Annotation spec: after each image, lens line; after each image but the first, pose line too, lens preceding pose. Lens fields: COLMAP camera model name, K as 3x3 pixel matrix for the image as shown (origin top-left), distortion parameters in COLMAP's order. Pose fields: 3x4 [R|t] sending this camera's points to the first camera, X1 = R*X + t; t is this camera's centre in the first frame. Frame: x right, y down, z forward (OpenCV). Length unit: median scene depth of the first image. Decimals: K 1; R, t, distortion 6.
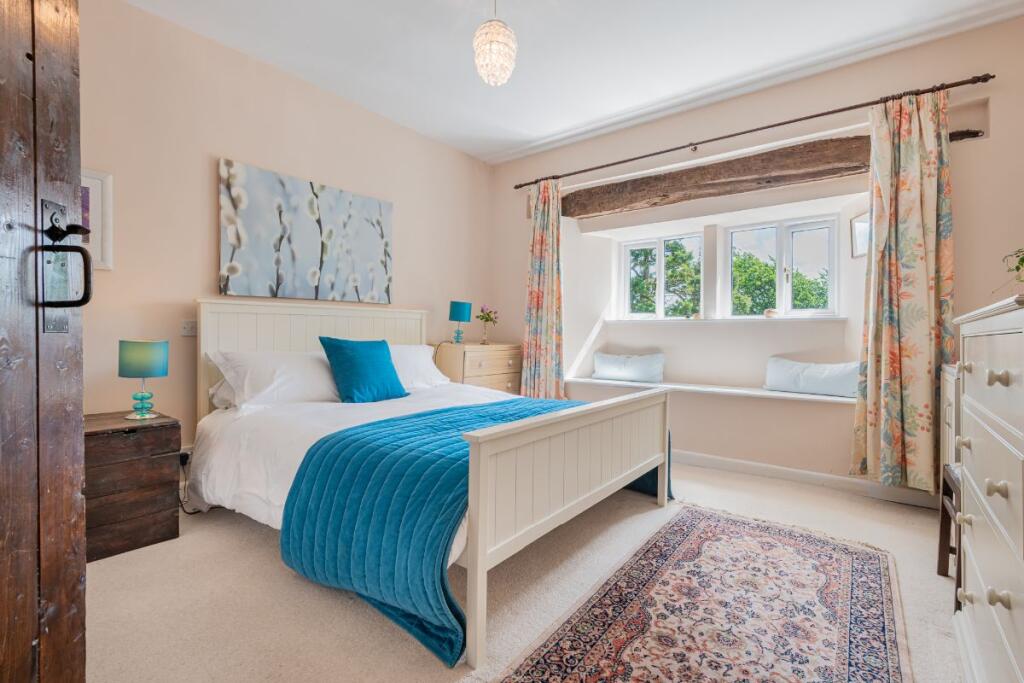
lens RADIAL K [[466.8, 0, 511.1], [0, 466.8, 338.0], [0, 0, 1]] dist [-0.018366, -0.001782]
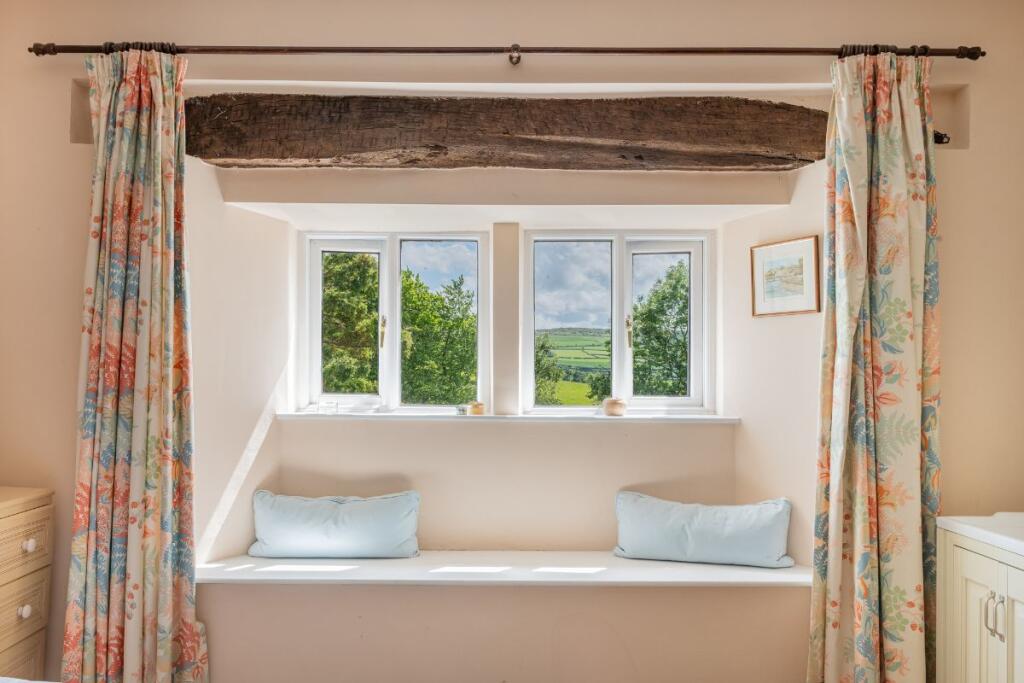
lens RADIAL K [[815.1, 0, 490.3], [0, 815.1, 379.0], [0, 0, 1]] dist [-0.008843, 0.003333]
pose [[0.792715, -0.001192, 0.609591, -0.115843], [0.000625, 0.999999, 0.001142, -0.084955], [-0.609592, -0.000525, 0.792715, 0.353170]]
